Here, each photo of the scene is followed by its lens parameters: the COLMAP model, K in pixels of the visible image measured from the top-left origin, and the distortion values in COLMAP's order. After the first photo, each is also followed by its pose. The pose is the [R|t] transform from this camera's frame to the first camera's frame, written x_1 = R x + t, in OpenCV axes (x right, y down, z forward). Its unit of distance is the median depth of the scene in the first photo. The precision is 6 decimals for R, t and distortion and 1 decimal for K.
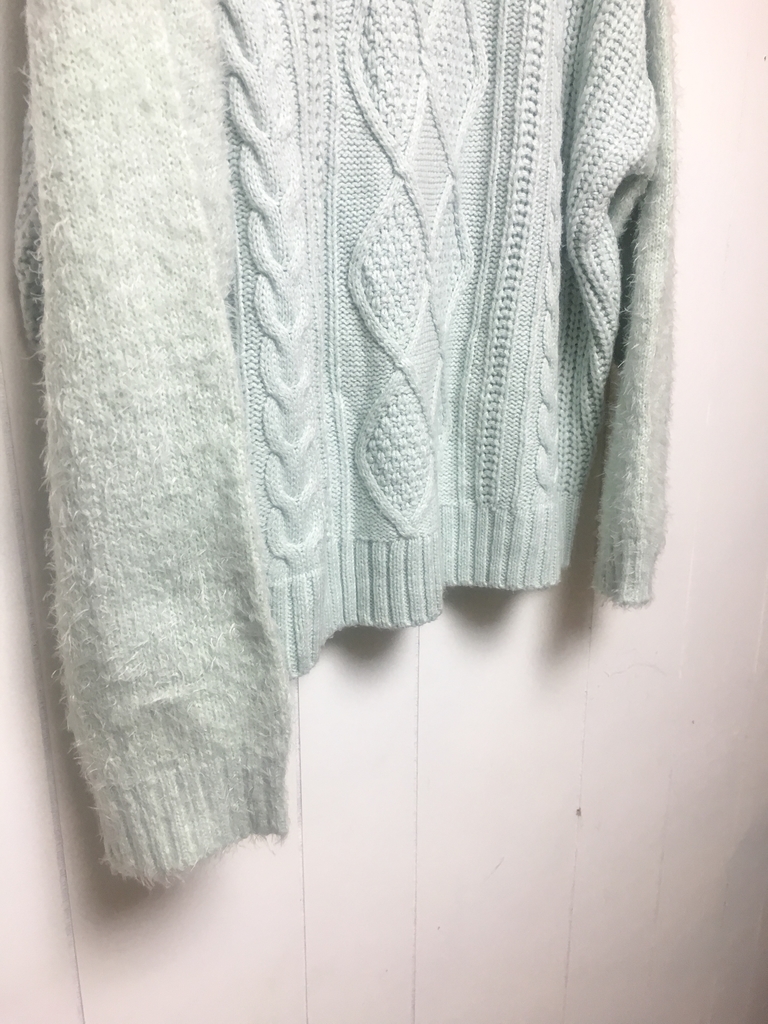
lens RADIAL K [[869.6, 0, 380.3], [0, 869.6, 506.4], [0, 0, 1]] dist [0.076563, -0.109007]
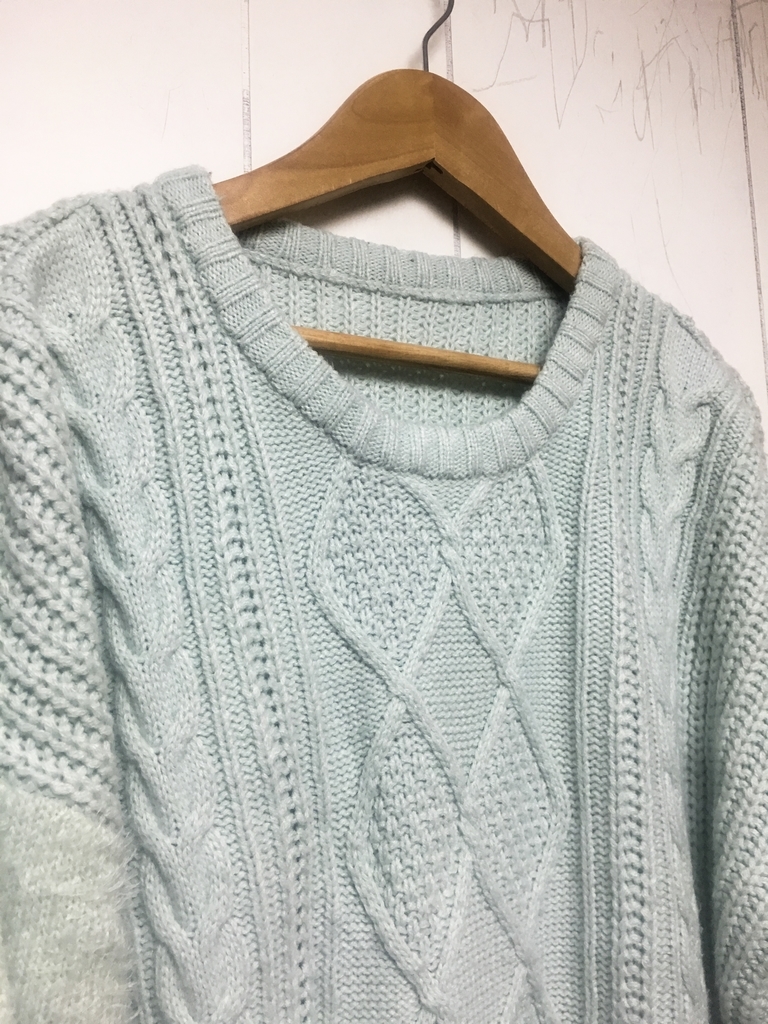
lens RADIAL K [[869.6, 0, 380.3], [0, 869.6, 506.4], [0, 0, 1]] dist [0.076563, -0.109007]
pose [[0.968668, -0.060564, -0.240861, 0.163091], [-0.040823, 0.917793, -0.394955, -0.431152], [0.244980, 0.392413, 0.886565, 0.206686]]
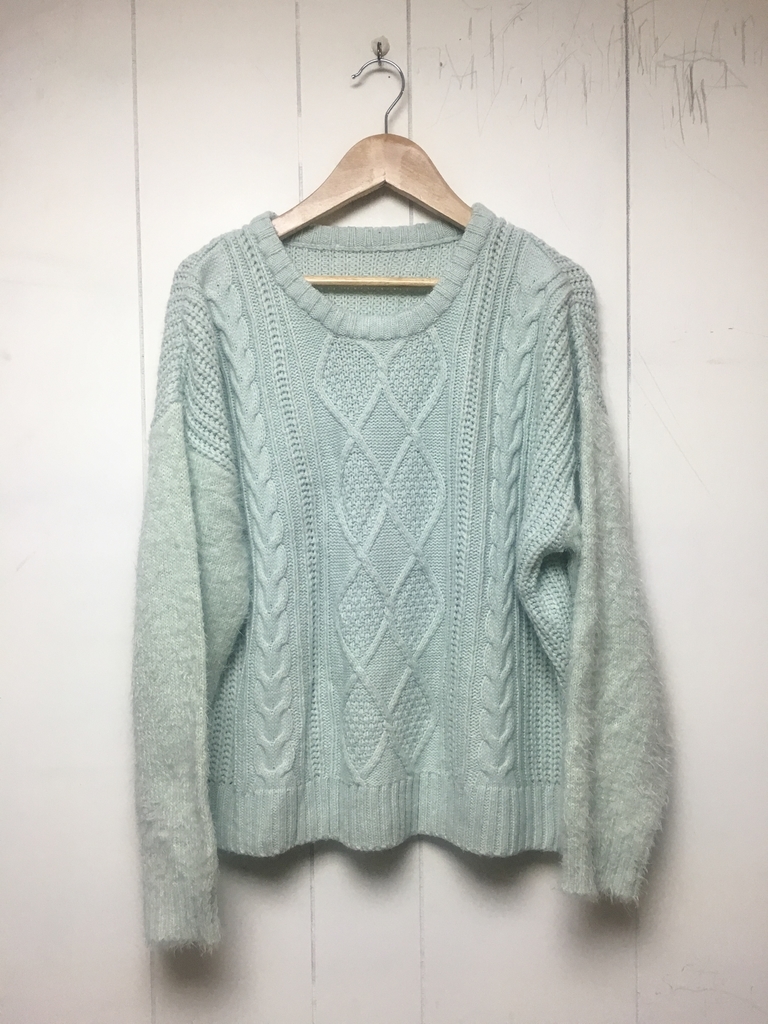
lens RADIAL K [[869.6, 0, 380.3], [0, 869.6, 506.4], [0, 0, 1]] dist [0.076563, -0.109007]
pose [[0.753843, -0.004197, -0.657042, 1.081427], [-0.174466, 0.962805, -0.206321, -0.124441], [0.633469, 0.270165, 0.725071, -0.212047]]
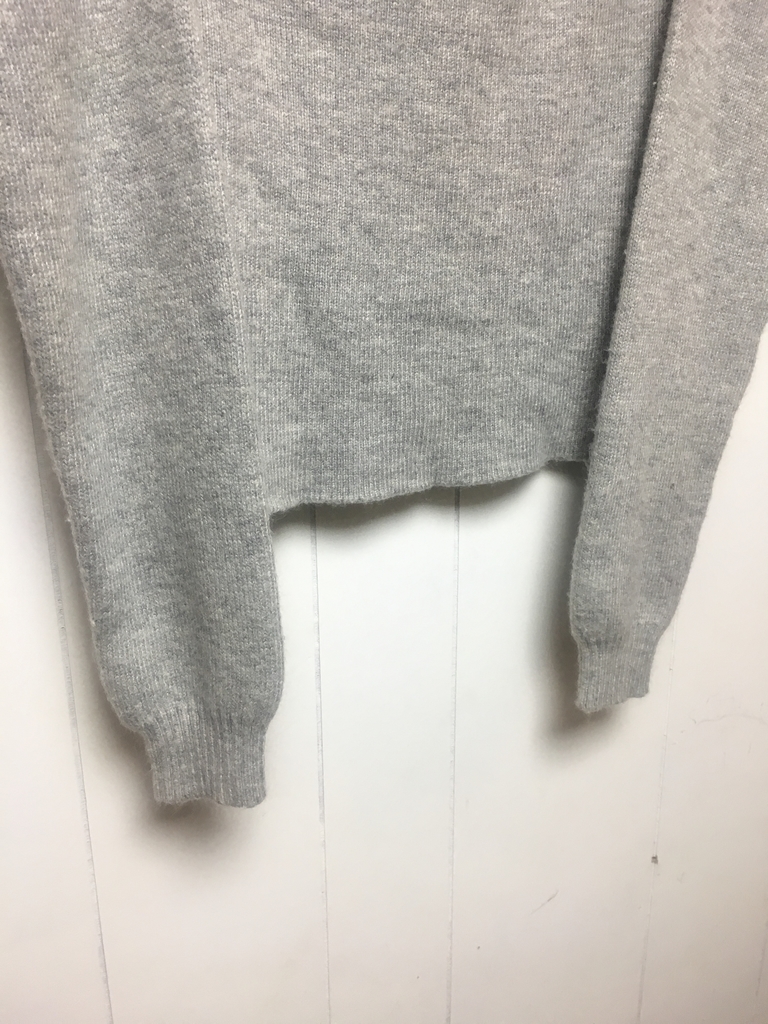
lens RADIAL K [[869.6, 0, 380.3], [0, 869.6, 506.4], [0, 0, 1]] dist [0.076563, -0.109007]
pose [[0.961139, 0.075107, -0.265650, 0.265147], [-0.072800, 0.997174, 0.018535, -0.045068], [0.266291, 0.001524, 0.963891, -0.006736]]
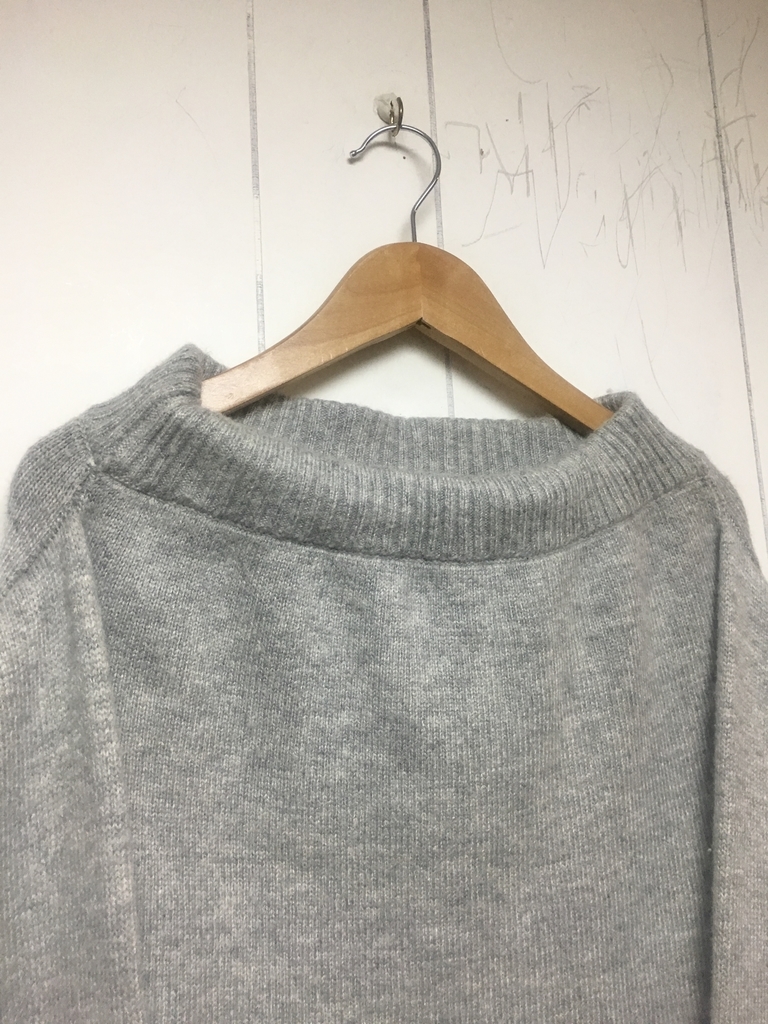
lens RADIAL K [[869.6, 0, 380.3], [0, 869.6, 506.4], [0, 0, 1]] dist [0.076563, -0.109007]
pose [[0.931865, -0.100293, -0.348667, 0.296798], [-0.056424, 0.909275, -0.412353, -0.475189], [0.358390, 0.403931, 0.841663, 0.092948]]
